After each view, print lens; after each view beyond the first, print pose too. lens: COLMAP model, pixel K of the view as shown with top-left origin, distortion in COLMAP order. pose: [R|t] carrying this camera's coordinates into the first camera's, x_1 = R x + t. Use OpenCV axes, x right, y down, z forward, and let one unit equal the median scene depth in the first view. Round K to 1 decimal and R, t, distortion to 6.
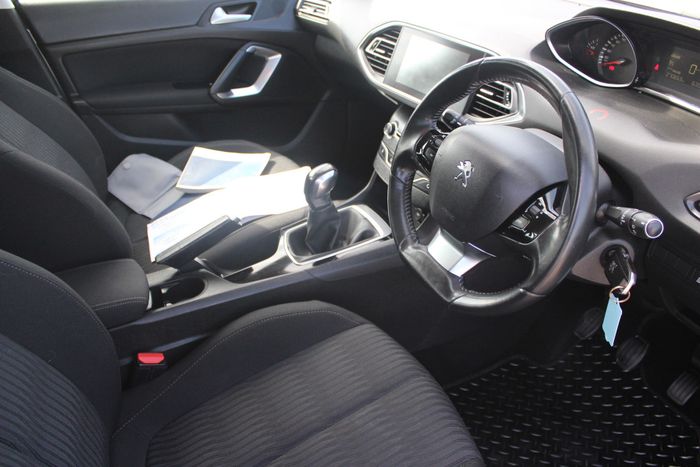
lens RADIAL K [[562.7, 0, 358.4], [0, 562.7, 235.6], [0, 0, 1]] dist [-0.157380, 0.119170]
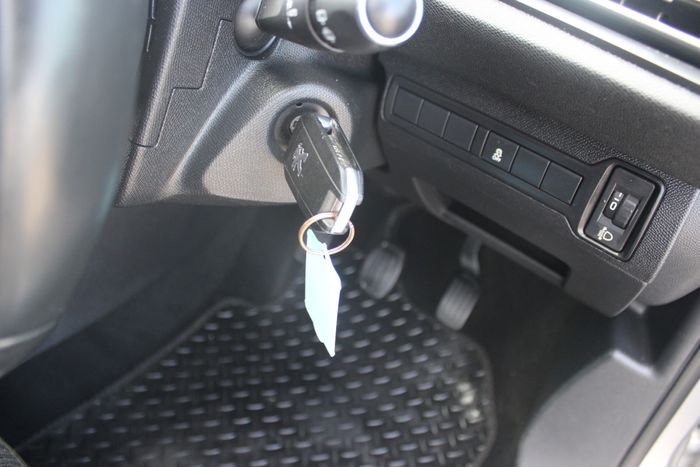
lens RADIAL K [[562.7, 0, 358.4], [0, 562.7, 235.6], [0, 0, 1]] dist [-0.157380, 0.119170]
pose [[0.887823, -0.230257, 0.398437, 0.321223], [0.151156, 0.963694, 0.220105, 0.027663], [-0.434652, -0.135189, 0.890394, 0.606284]]
